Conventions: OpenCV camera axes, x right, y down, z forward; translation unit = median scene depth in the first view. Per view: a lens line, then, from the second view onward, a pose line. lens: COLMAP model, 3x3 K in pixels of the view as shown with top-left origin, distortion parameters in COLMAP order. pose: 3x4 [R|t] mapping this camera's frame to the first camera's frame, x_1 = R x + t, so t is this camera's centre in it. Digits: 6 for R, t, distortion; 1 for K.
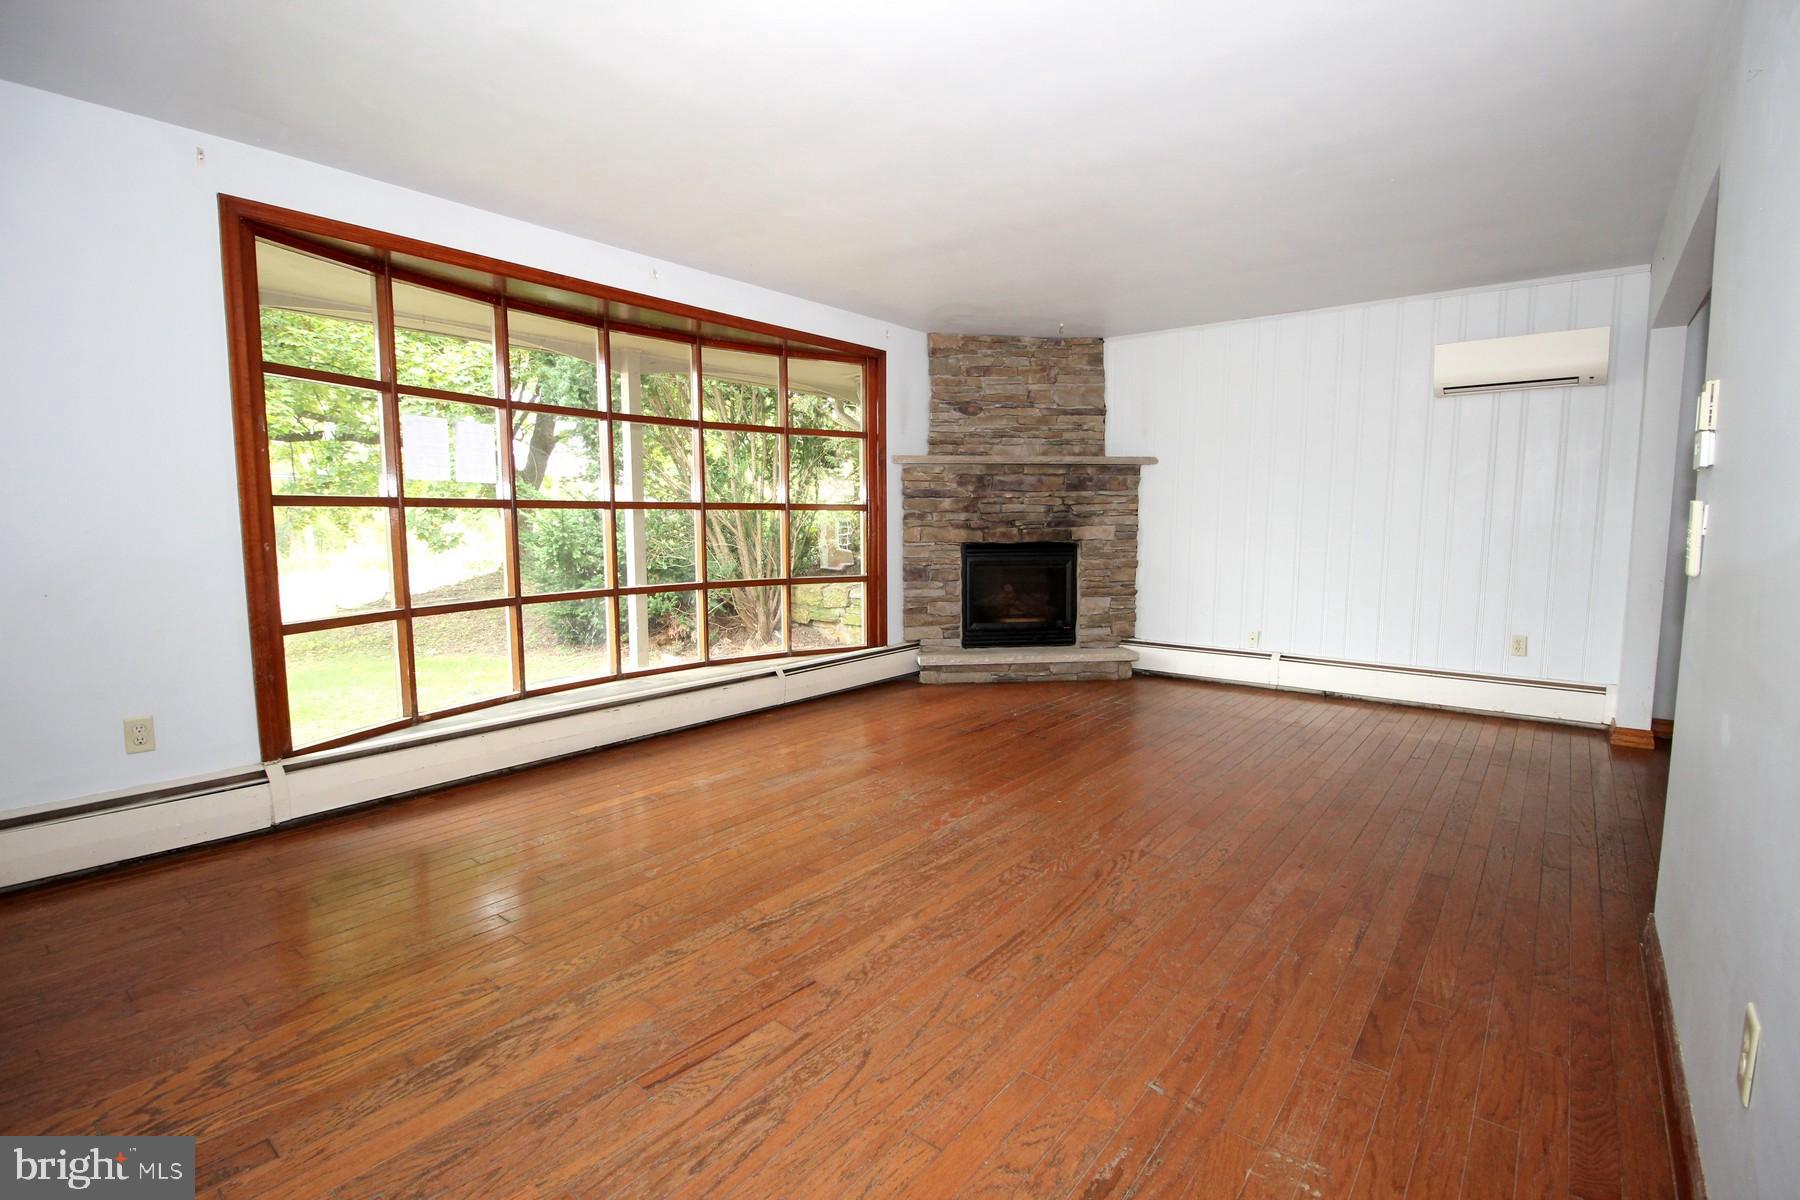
lens RADIAL K [[837.9, 0, 907.2], [0, 837.9, 598.7], [0, 0, 1]] dist [-0.002273, -0.011985]
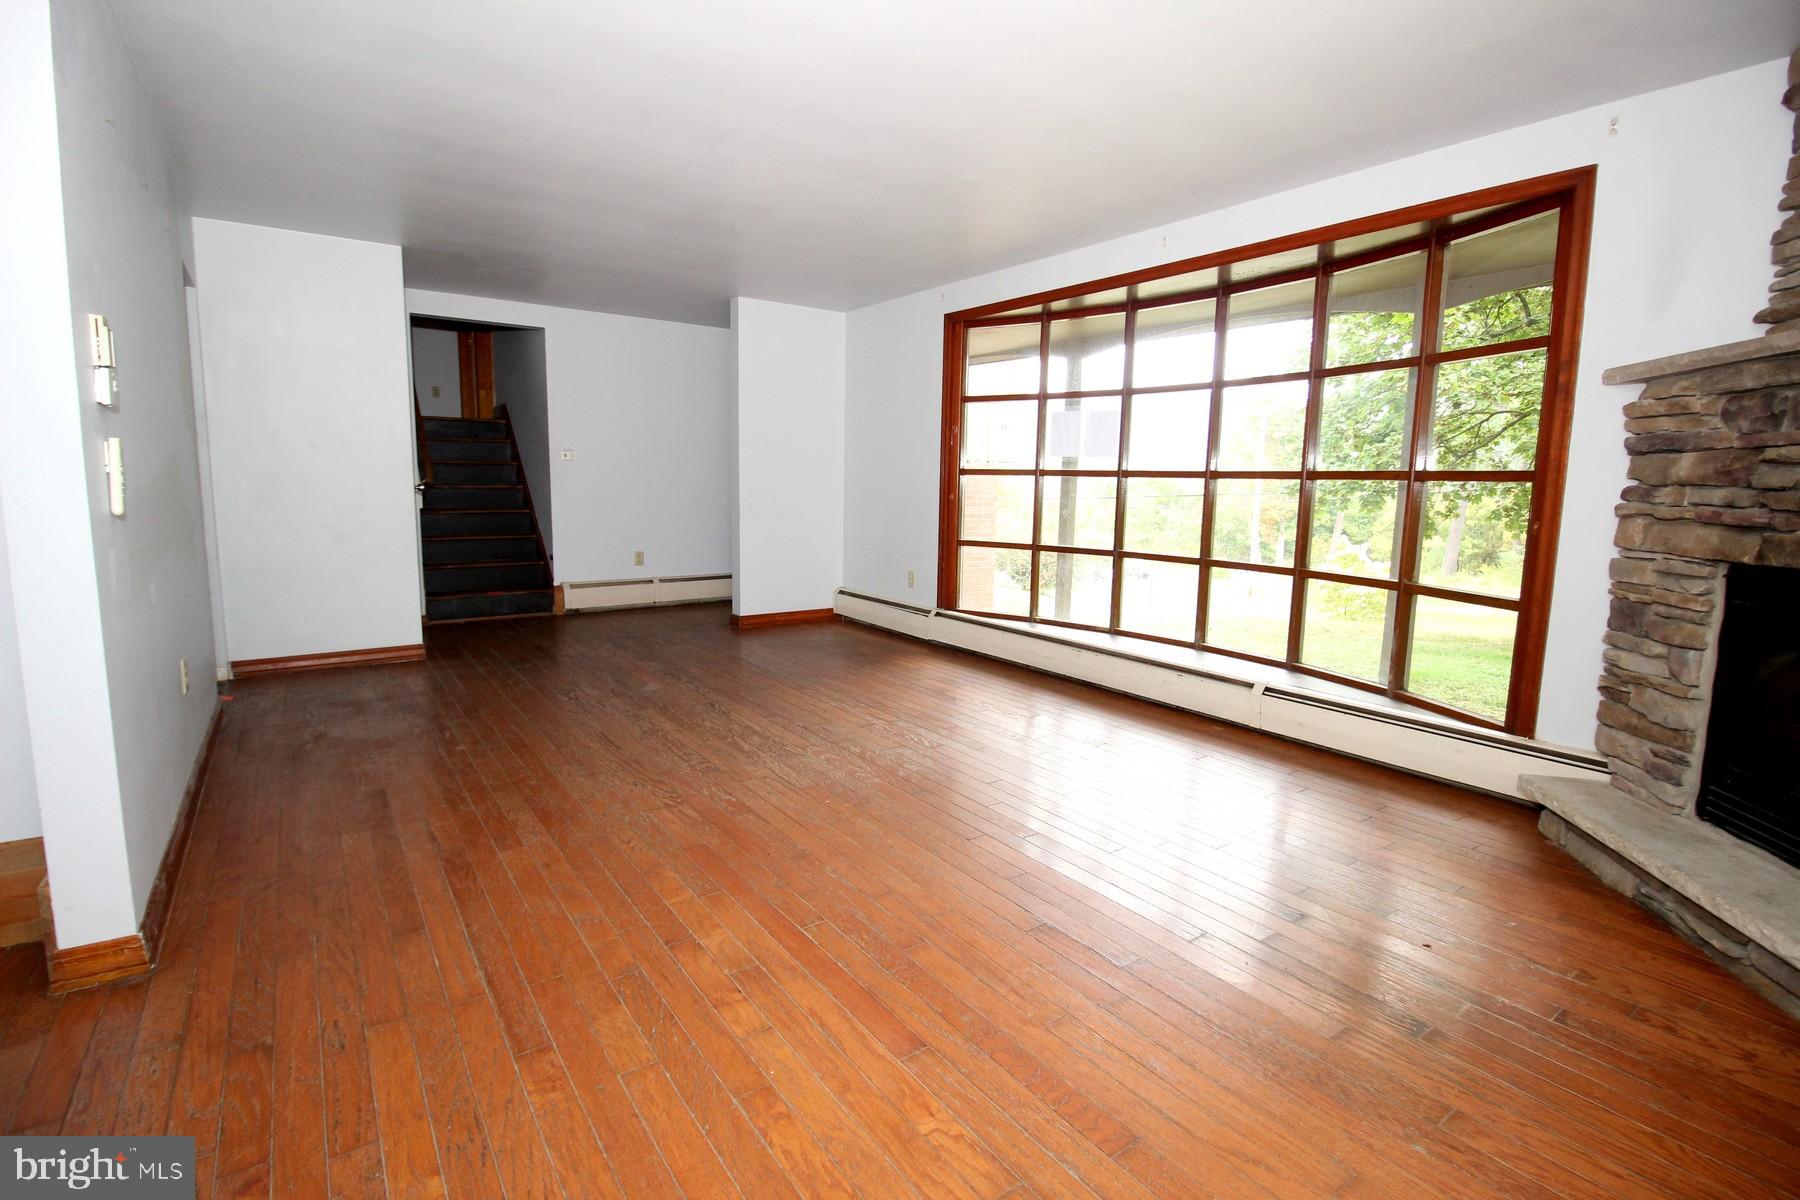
lens RADIAL K [[826.8, 0, 907.7], [0, 826.8, 590.4], [0, 0, 1]] dist [-0.000092, -0.012049]
pose [[-0.264877, 0.119190, -0.956888, 0.562112], [-0.118426, 0.980799, 0.154950, -0.069045], [0.956983, 0.154363, -0.245676, 0.737365]]
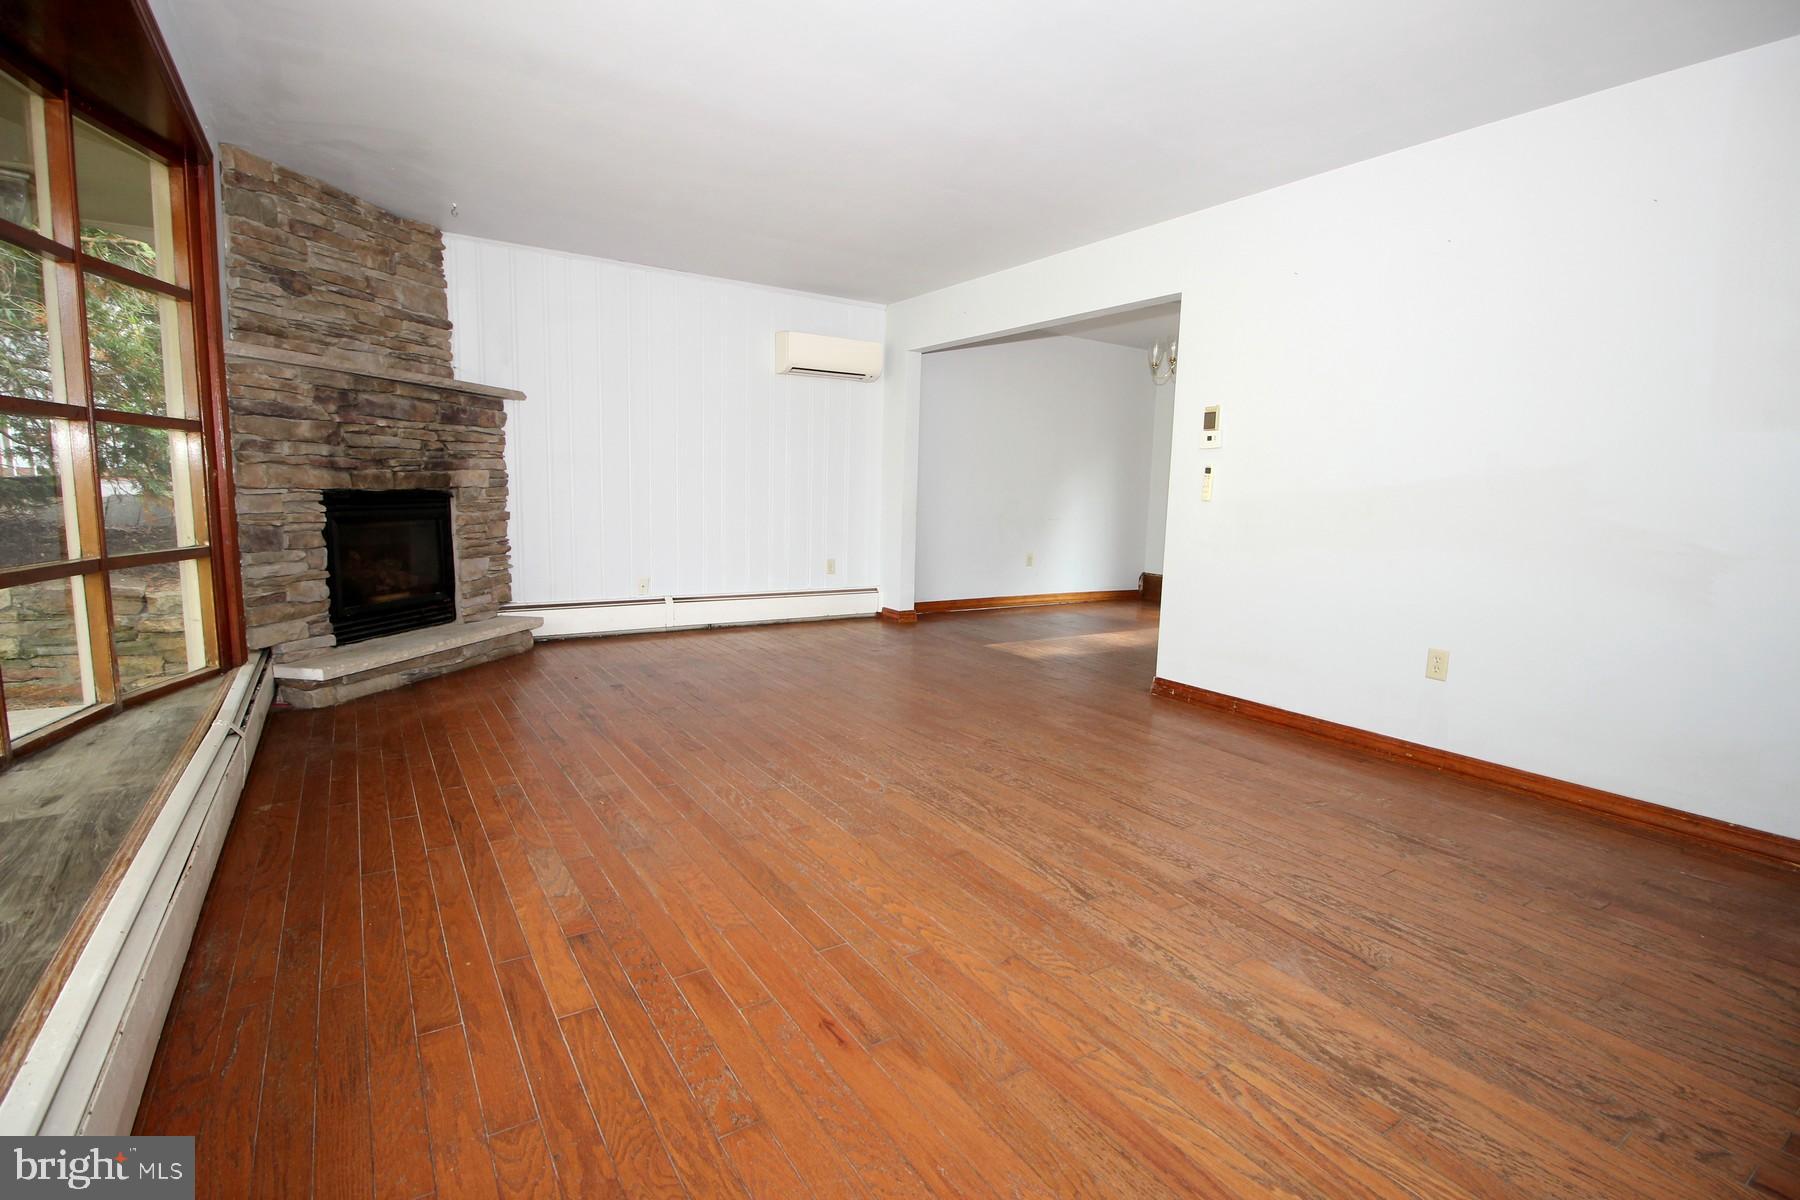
lens RADIAL K [[845.3, 0, 909.7], [0, 845.3, 597.6], [0, 0, 1]] dist [-0.000279, -0.012017]
pose [[0.304830, -0.113682, 0.945598, -0.442191], [0.070228, 0.992831, 0.096722, -0.014175], [-0.949814, 0.036923, 0.310628, 0.362057]]
